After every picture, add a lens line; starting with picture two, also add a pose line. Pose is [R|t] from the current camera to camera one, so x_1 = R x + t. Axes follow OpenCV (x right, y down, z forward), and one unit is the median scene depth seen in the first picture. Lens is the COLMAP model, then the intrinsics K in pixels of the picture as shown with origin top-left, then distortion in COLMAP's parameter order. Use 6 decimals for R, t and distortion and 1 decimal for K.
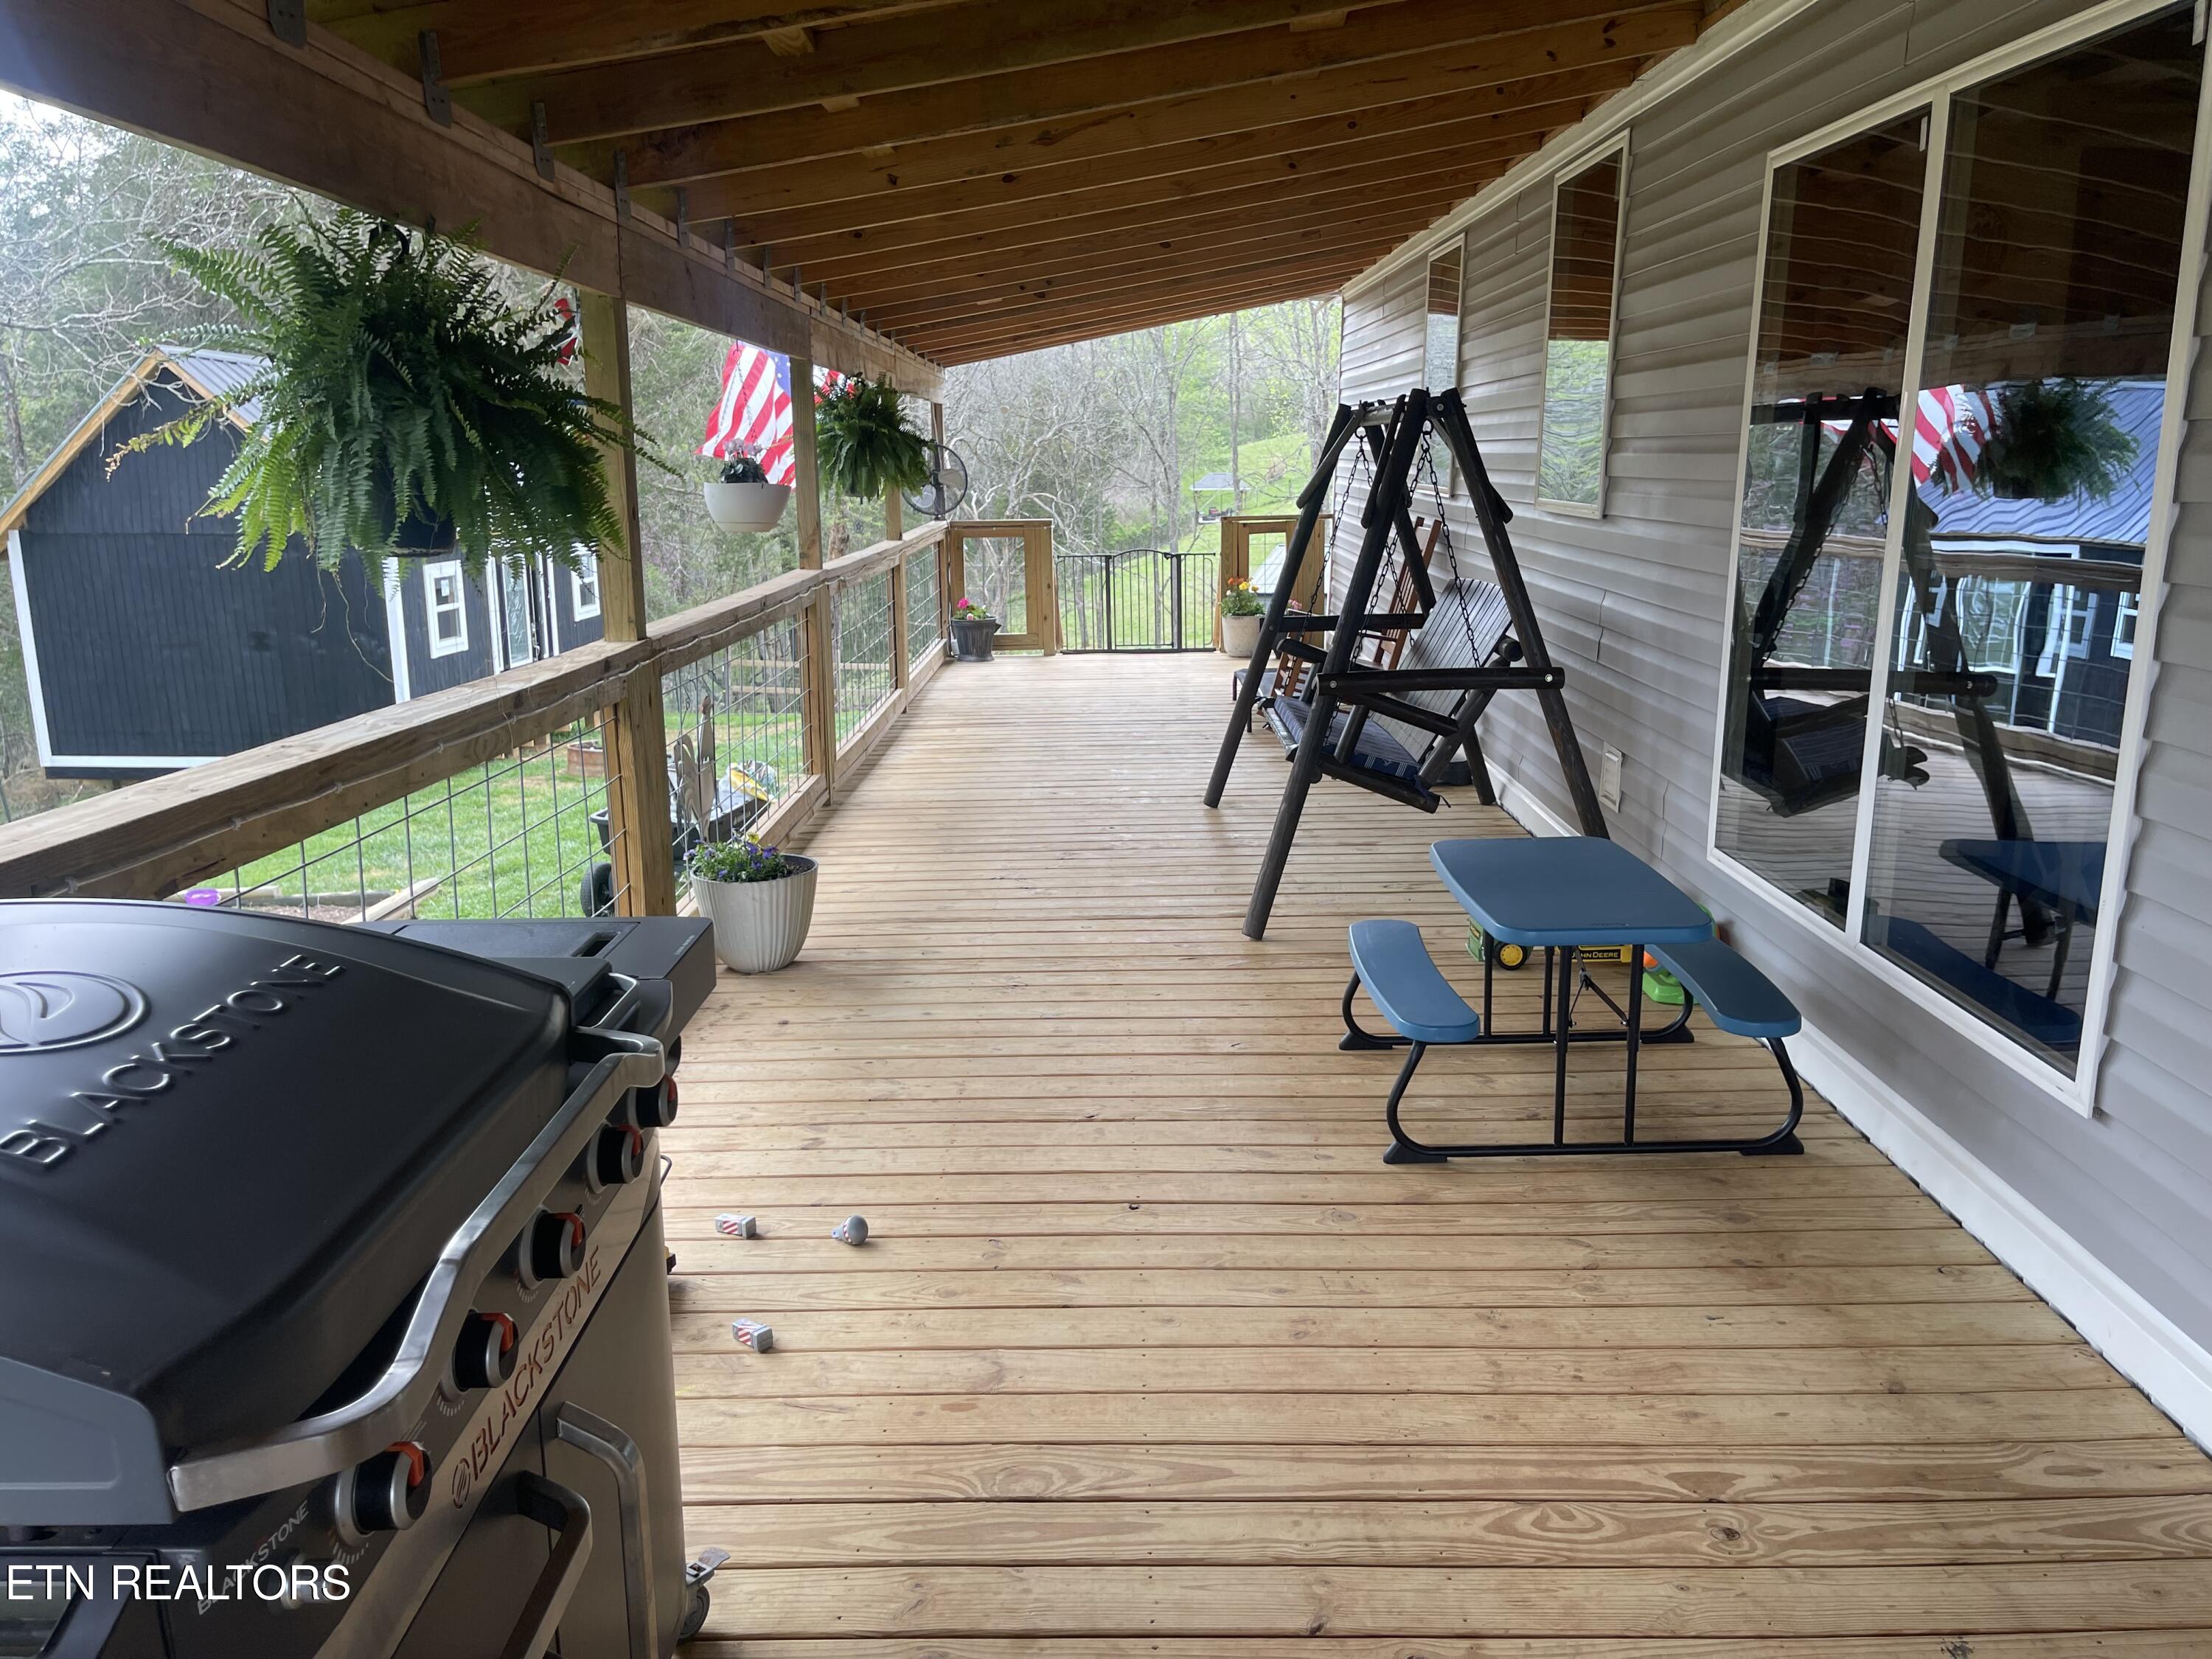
lens RADIAL K [[1670.3, 0, 1114.0], [0, 1670.3, 834.7], [0, 0, 1]] dist [0.080517, -0.101106]
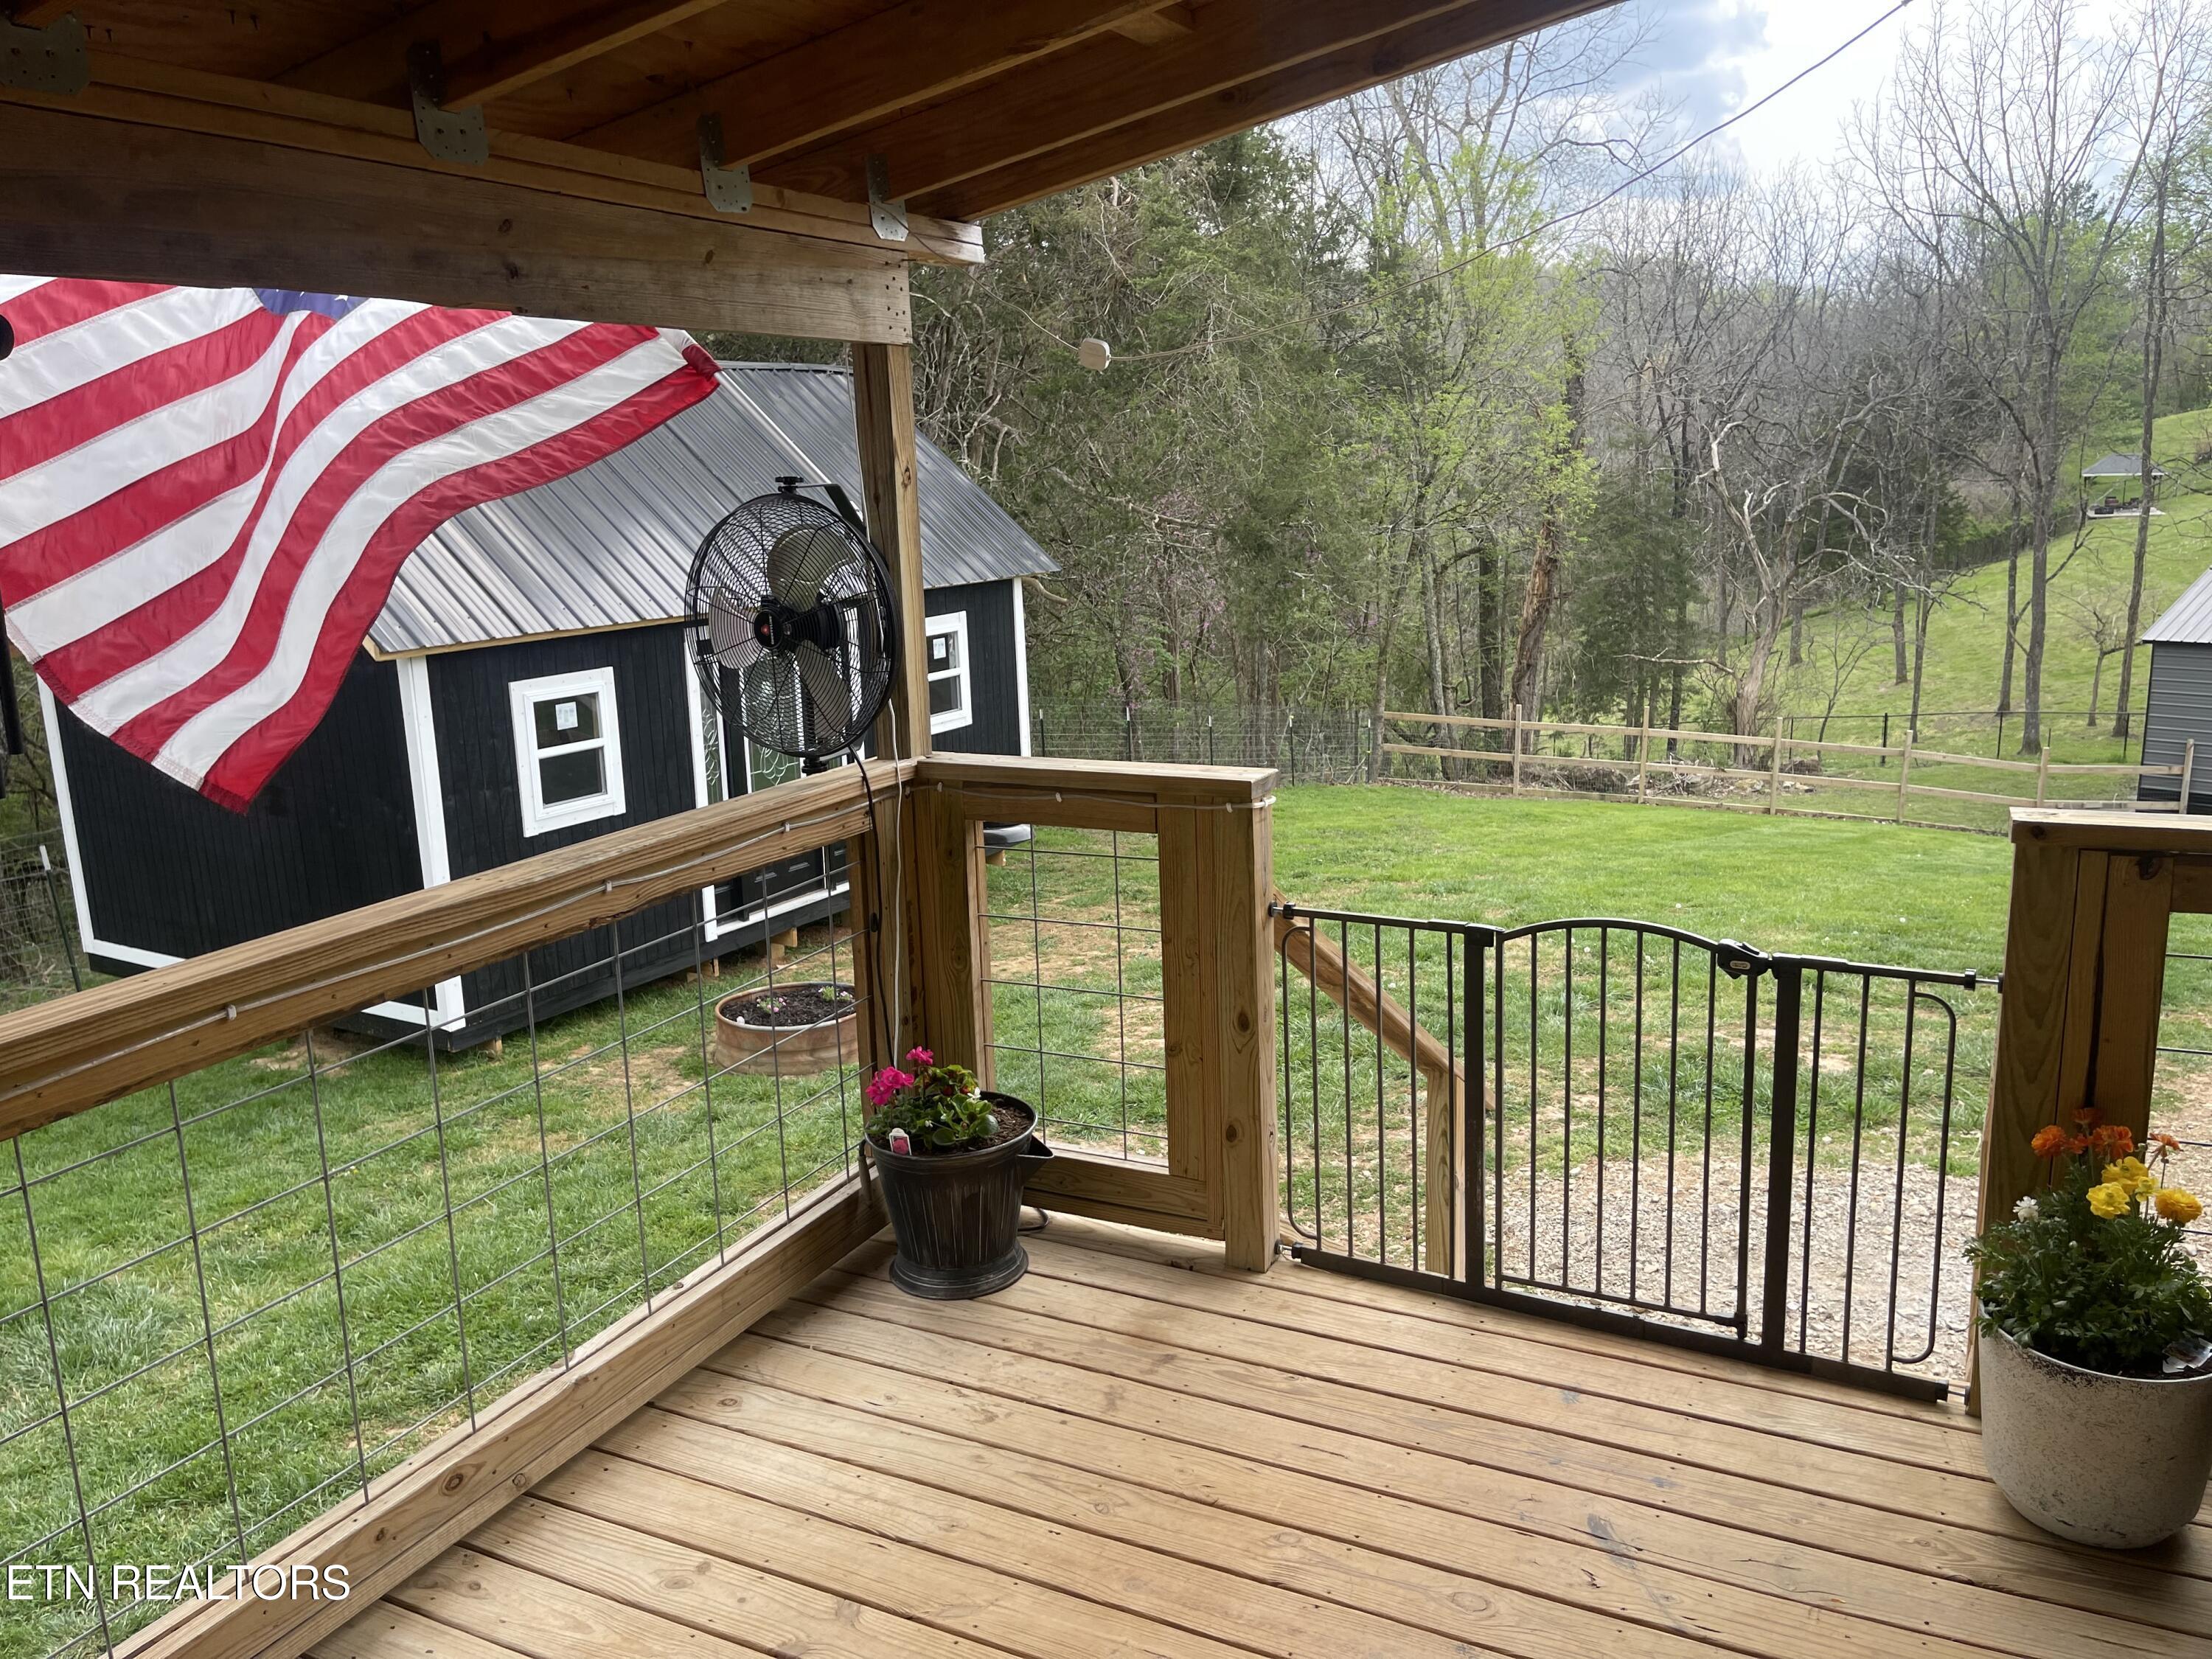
lens RADIAL K [[1670.3, 0, 1114.0], [0, 1670.3, 834.7], [0, 0, 1]] dist [0.080517, -0.101106]
pose [[0.893576, 0.080770, -0.441586, 0.040281], [-0.078756, 0.996630, 0.022926, -0.131447], [0.441949, 0.014292, 0.896926, 0.546408]]
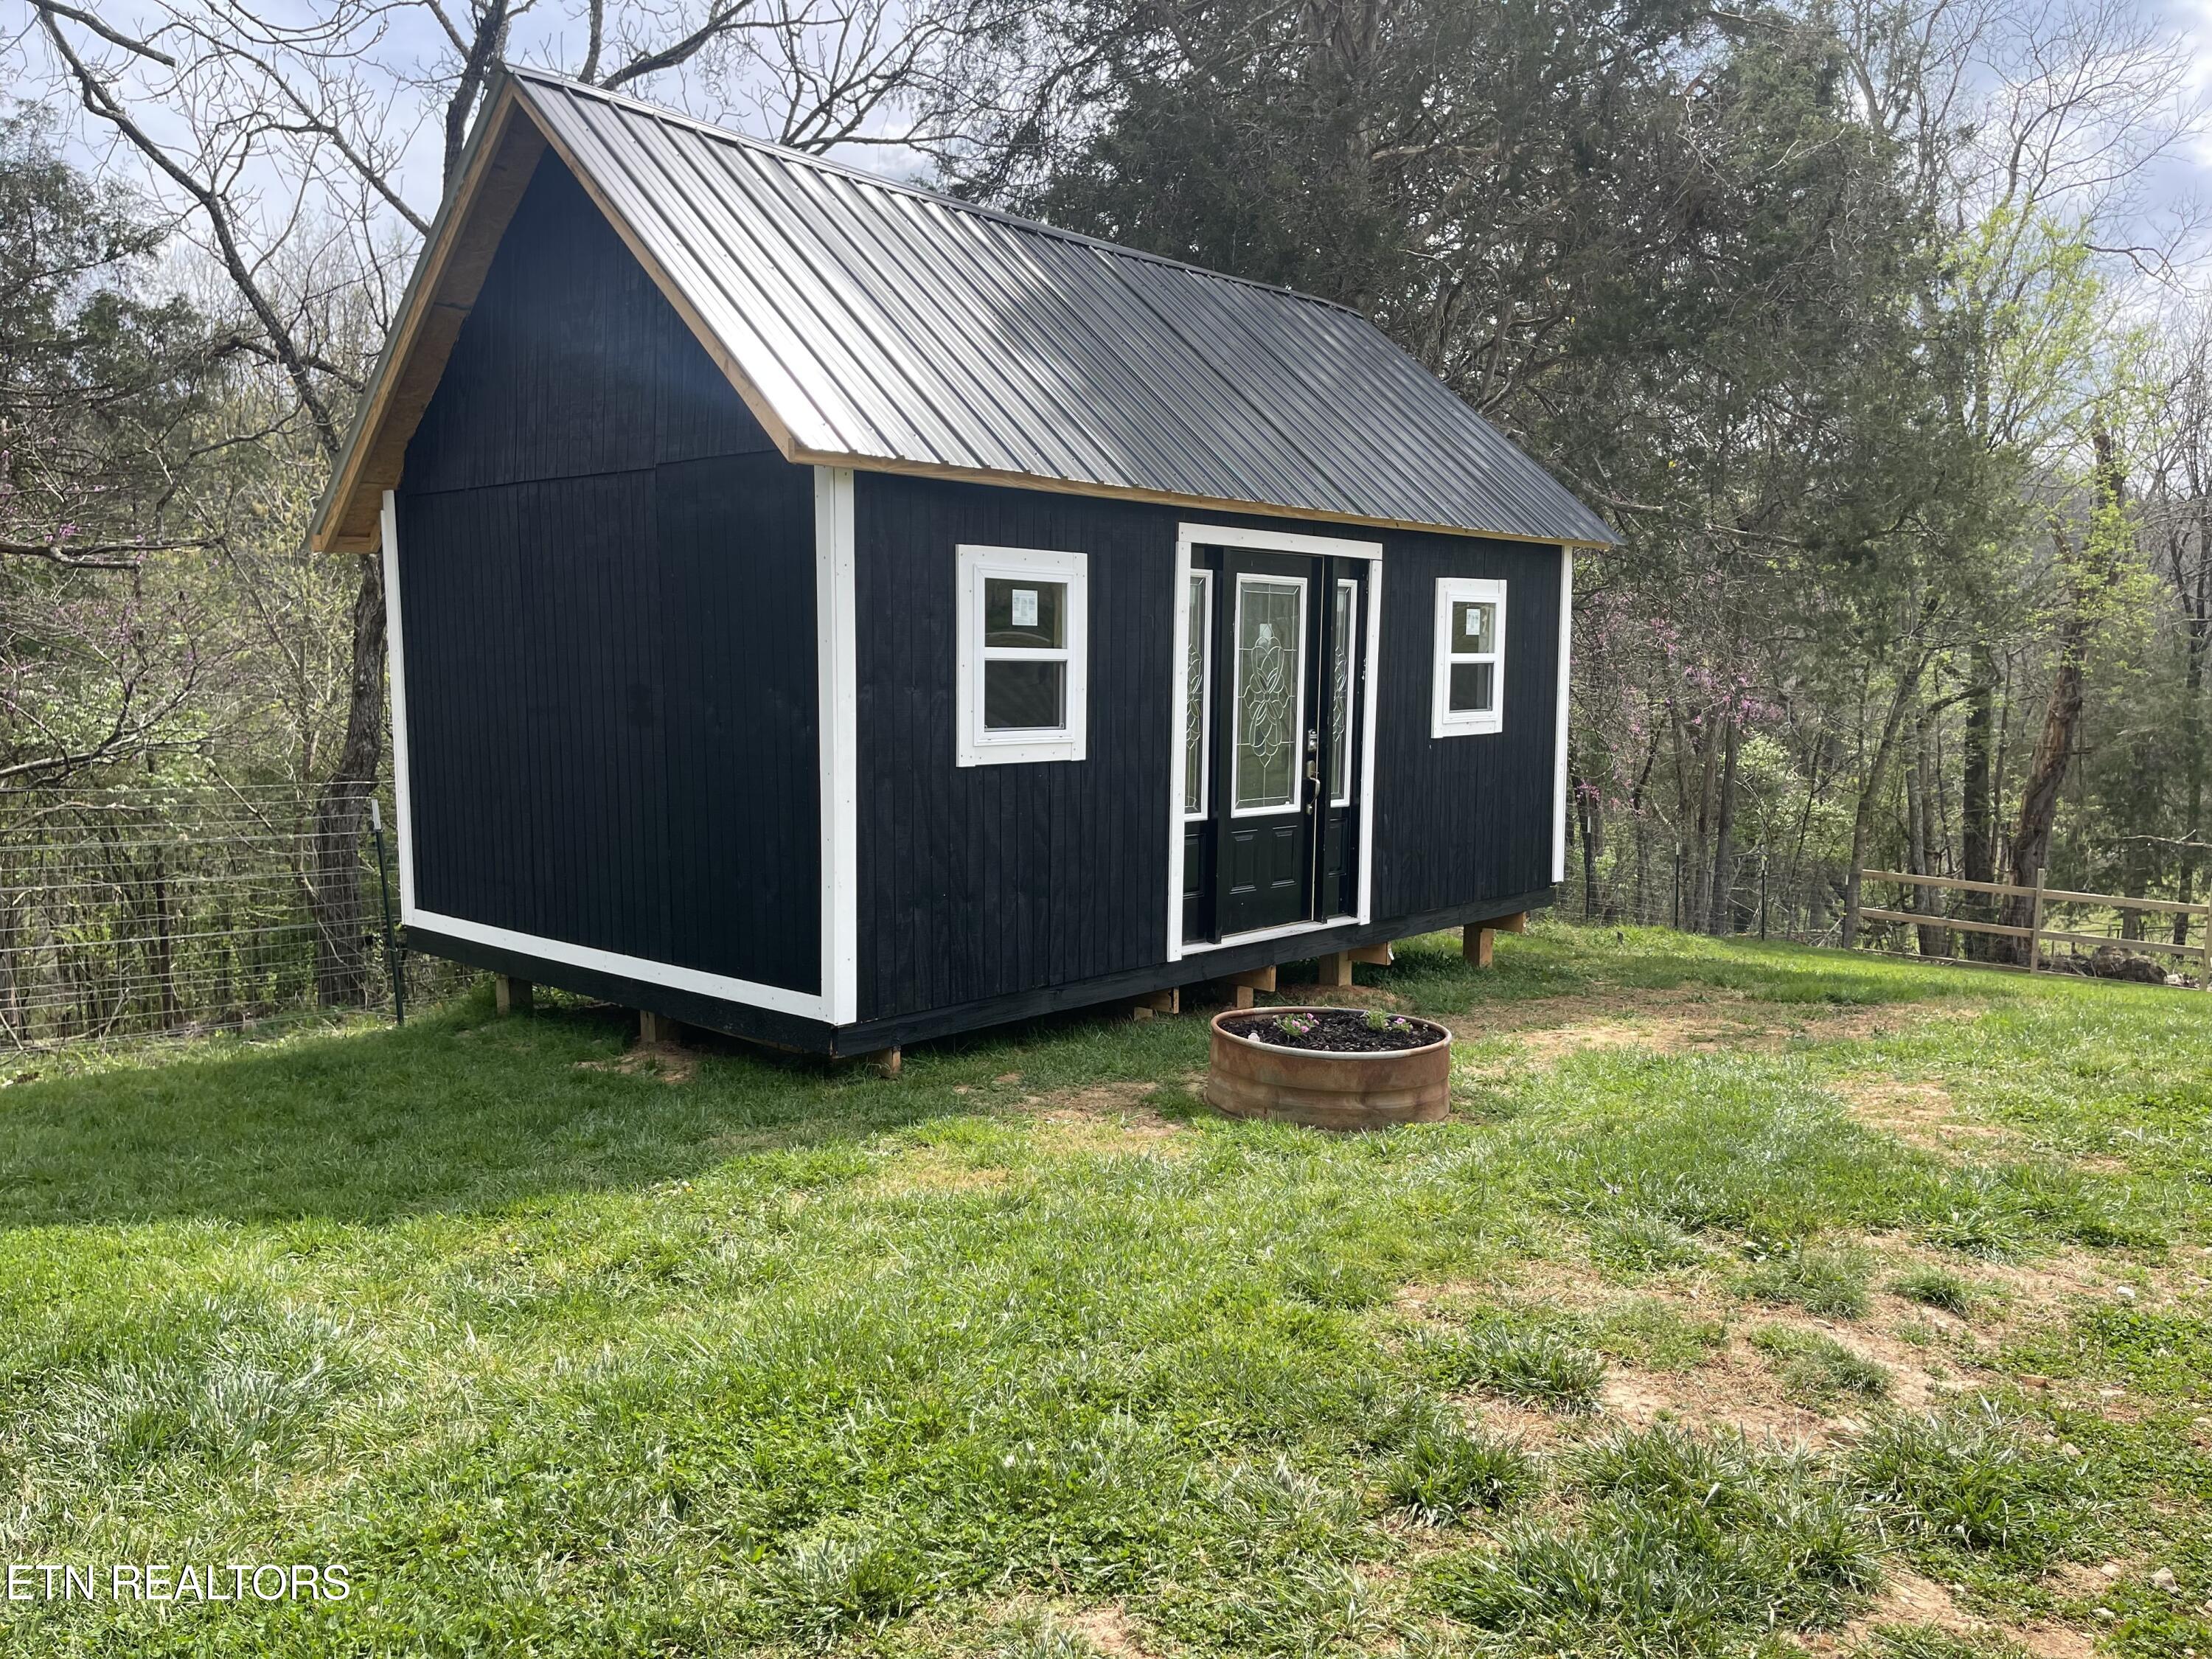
lens RADIAL K [[1670.3, 0, 1114.0], [0, 1670.3, 834.7], [0, 0, 1]] dist [0.080517, -0.101106]
pose [[0.784924, 0.075920, -0.614923, -0.112429], [-0.148820, 0.986512, -0.068165, -0.063427], [0.601454, 0.145017, 0.785636, 0.679650]]
